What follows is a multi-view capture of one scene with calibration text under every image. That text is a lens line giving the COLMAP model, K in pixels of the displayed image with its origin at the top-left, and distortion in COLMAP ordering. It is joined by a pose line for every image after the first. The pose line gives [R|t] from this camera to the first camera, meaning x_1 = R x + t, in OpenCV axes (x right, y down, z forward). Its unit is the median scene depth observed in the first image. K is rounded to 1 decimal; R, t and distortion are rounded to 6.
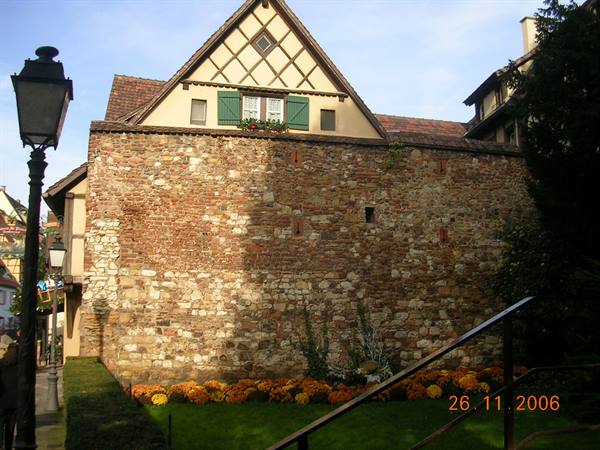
lens RADIAL K [[684.4, 0, 326.6], [0, 684.4, 225.8], [0, 0, 1]] dist [-0.171748, 0.036486]
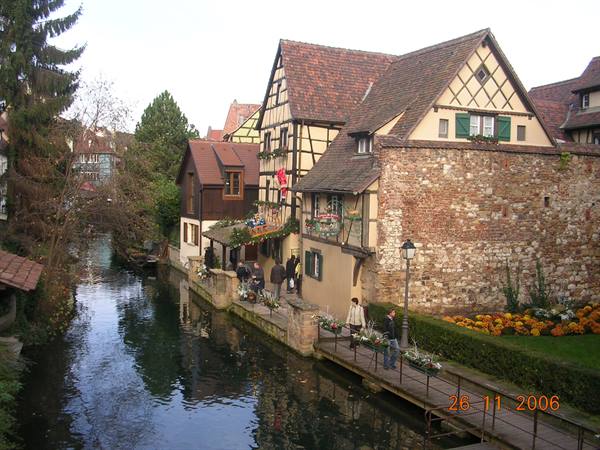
lens RADIAL K [[684.4, 0, 326.6], [0, 684.4, 225.8], [0, 0, 1]] dist [-0.171748, 0.036486]
pose [[0.995741, 0.025721, 0.088534, -0.571785], [-0.043272, 0.978334, 0.202459, -0.254364], [-0.081409, -0.205428, 0.975280, -0.415813]]
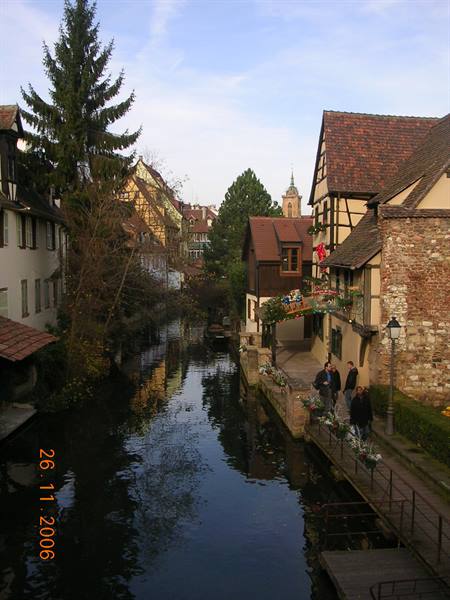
lens RADIAL K [[684.4, 0, 225.0], [0, 684.4, 300.0], [0, 0, 1]] dist [-0.171748, 0.036486]
pose [[0.964714, 0.028044, -0.261803, -0.289817], [0.026305, 0.979072, 0.201807, -0.249275], [0.261984, -0.201572, 0.943787, -0.356293]]
